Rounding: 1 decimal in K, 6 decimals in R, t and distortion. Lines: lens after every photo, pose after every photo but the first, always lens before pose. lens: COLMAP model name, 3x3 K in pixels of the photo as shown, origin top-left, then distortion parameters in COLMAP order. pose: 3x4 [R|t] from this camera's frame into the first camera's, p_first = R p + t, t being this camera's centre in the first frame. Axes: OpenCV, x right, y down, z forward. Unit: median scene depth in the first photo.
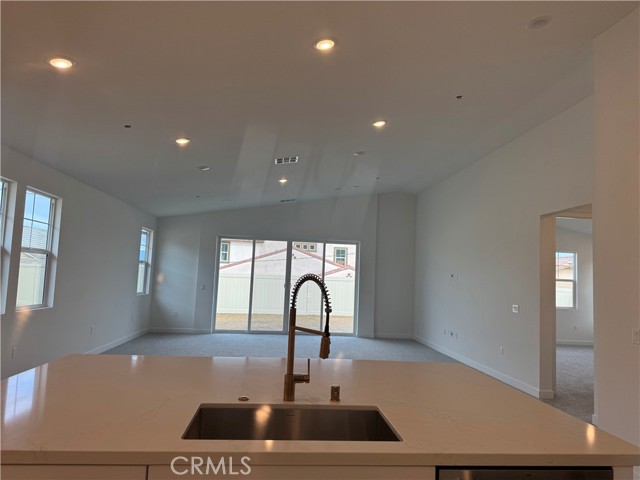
lens RADIAL K [[446.7, 0, 320.0], [0, 446.7, 240.0], [0, 0, 1]] dist [0.040867, -0.002119]
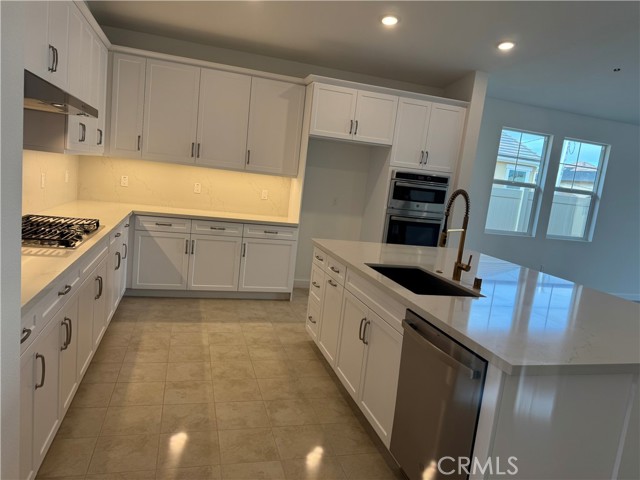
lens RADIAL K [[446.7, 0, 320.0], [0, 446.7, 240.0], [0, 0, 1]] dist [0.040867, -0.002119]
pose [[0.186802, 0.124342, -0.974497, 0.505651], [-0.033026, 0.992192, 0.120269, 0.035775], [0.981842, 0.009717, 0.189450, 0.139586]]
